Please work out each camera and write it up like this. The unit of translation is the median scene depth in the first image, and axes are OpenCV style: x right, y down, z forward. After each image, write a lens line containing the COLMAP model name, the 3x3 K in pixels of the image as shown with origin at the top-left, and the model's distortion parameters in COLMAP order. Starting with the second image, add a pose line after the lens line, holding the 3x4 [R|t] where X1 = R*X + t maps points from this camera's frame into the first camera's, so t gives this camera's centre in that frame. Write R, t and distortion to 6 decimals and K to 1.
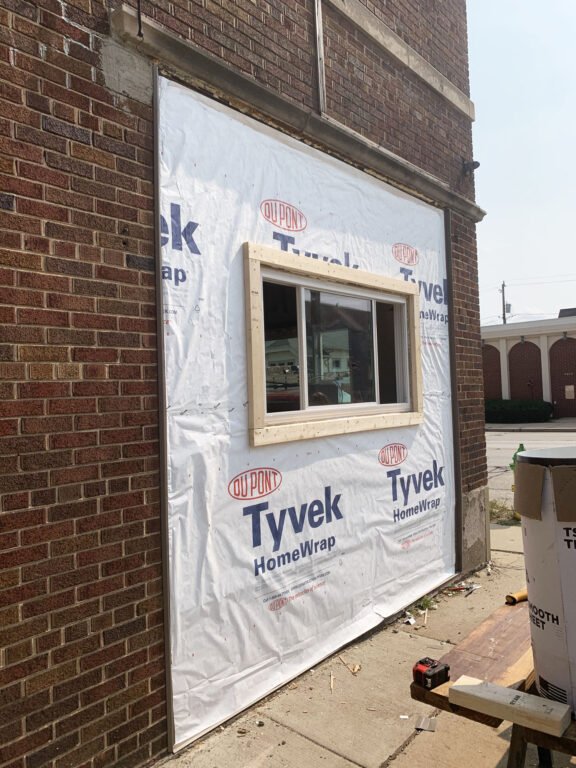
lens RADIAL K [[586.4, 0, 288.0], [0, 586.4, 381.3], [0, 0, 1]] dist [0.021333, -0.008731]
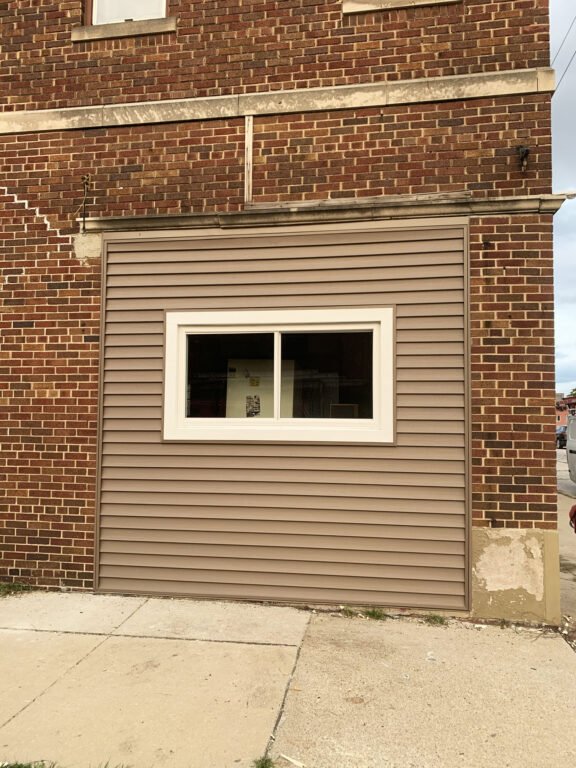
lens RADIAL K [[591.5, 0, 289.5], [0, 591.5, 382.3], [0, 0, 1]] dist [0.006060, 0.003090]
pose [[0.516226, -0.006221, -0.856430, 1.302768], [-0.007957, 0.999896, -0.012059, -0.025499], [0.856415, 0.013040, 0.516123, 0.391685]]
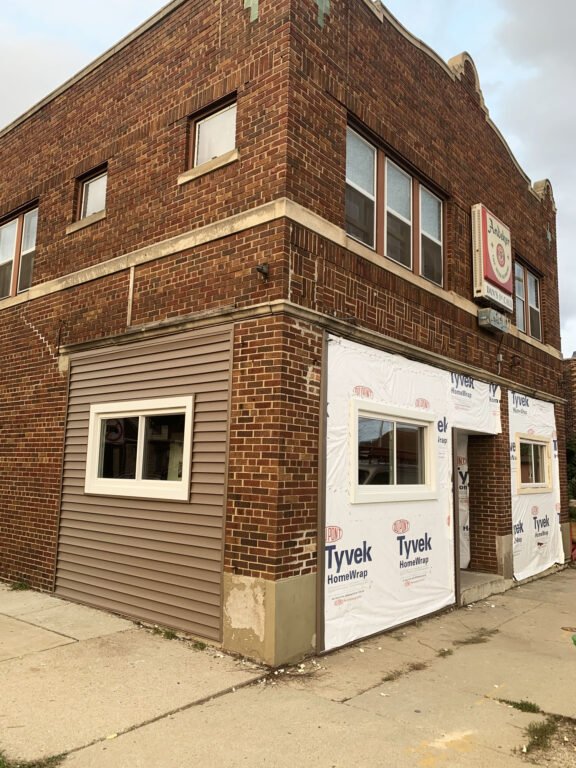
lens RADIAL K [[588.1, 0, 293.5], [0, 588.1, 380.1], [0, 0, 1]] dist [0.112485, -0.243394]
pose [[0.010061, -0.107883, -0.994113, 2.039188], [-0.000808, 0.994162, -0.107896, -0.069178], [0.999949, 0.001889, 0.009915, 1.560423]]
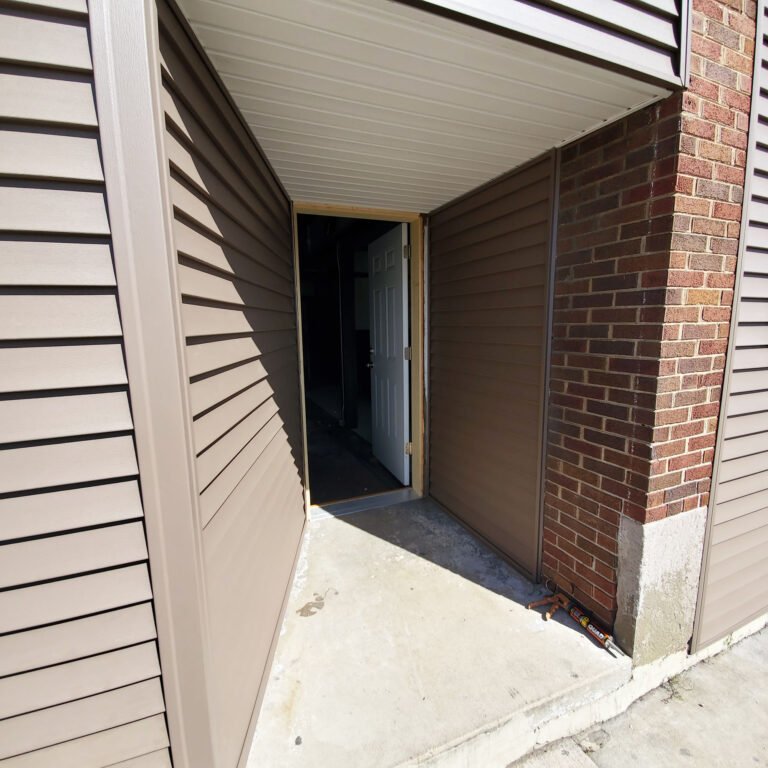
lens RADIAL K [[403.5, 0, 380.8], [0, 403.5, 385.5], [0, 0, 1]] dist [0.011339, -0.015565]
pose [[-0.459512, 0.178686, -0.870011, -0.159013], [0.053986, 0.983361, 0.173453, 0.084154], [0.886529, 0.032735, -0.461513, 2.462524]]
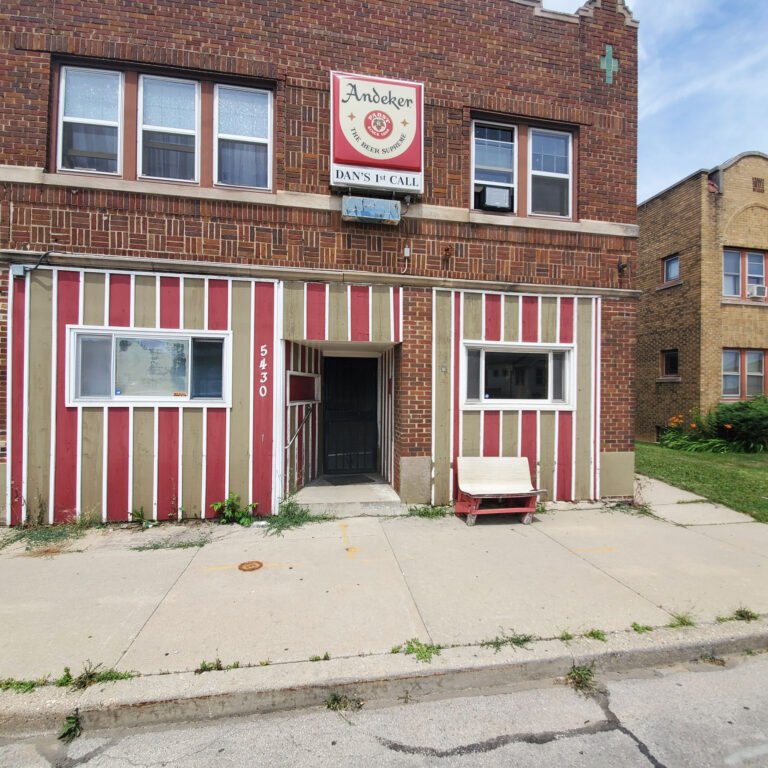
lens RADIAL K [[406.9, 0, 386.0], [0, 406.9, 390.9], [0, 0, 1]] dist [0.015707, -0.015909]
pose [[-0.639696, 0.035029, -0.767829, 0.610968], [0.029143, 0.999348, 0.021311, 0.037888], [0.768075, -0.008744, -0.640300, 3.520899]]
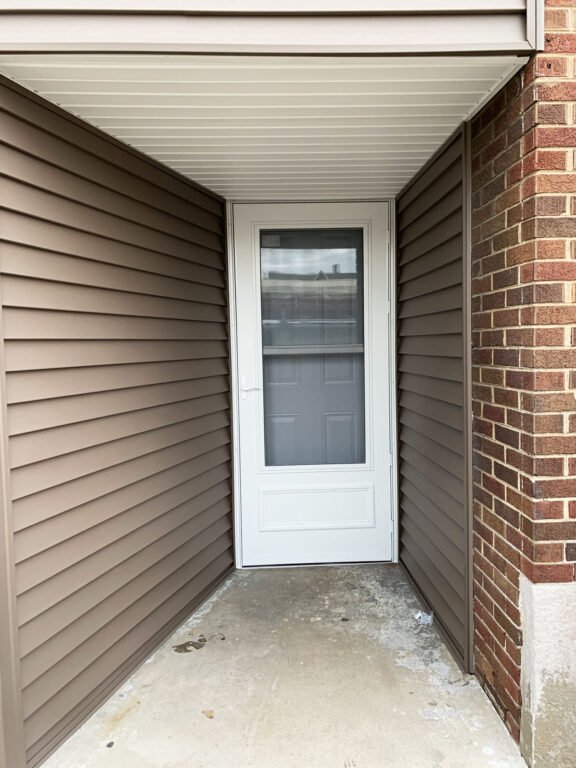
lens RADIAL K [[591.5, 0, 289.5], [0, 591.5, 382.3], [0, 0, 1]] dist [0.006060, 0.003090]
pose [[-0.737640, 0.095667, -0.668382, -0.178480], [0.063590, 0.995355, 0.072288, 0.107510], [0.672193, 0.010820, -0.740297, 2.763529]]
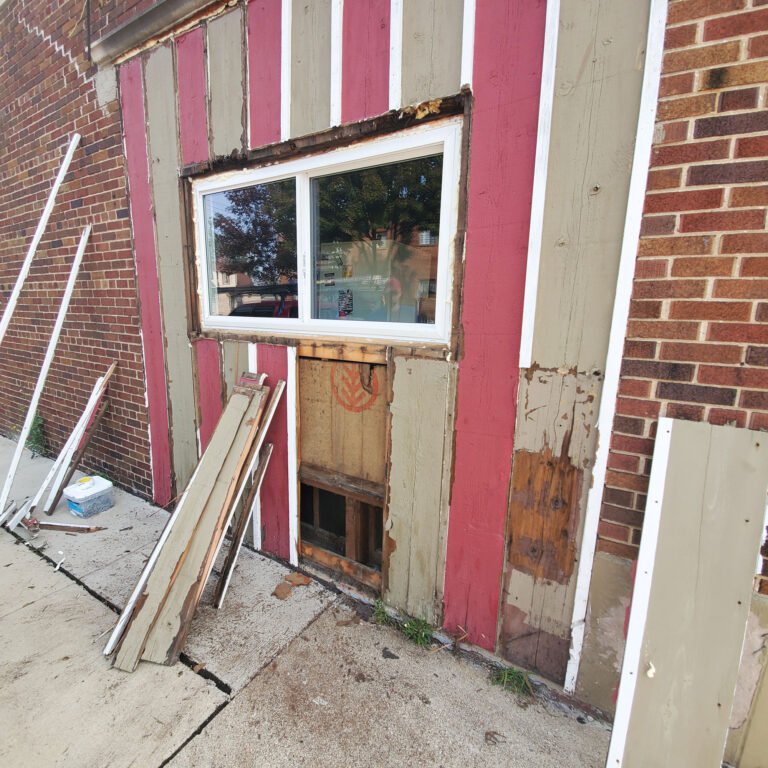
lens RADIAL K [[401.4, 0, 385.0], [0, 401.4, 390.1], [0, 0, 1]] dist [0.013126, -0.016687]
pose [[0.157789, 0.224730, -0.961561, 0.745468], [-0.012940, 0.974146, 0.225548, 0.008273], [0.987388, -0.023146, 0.156617, 1.105143]]
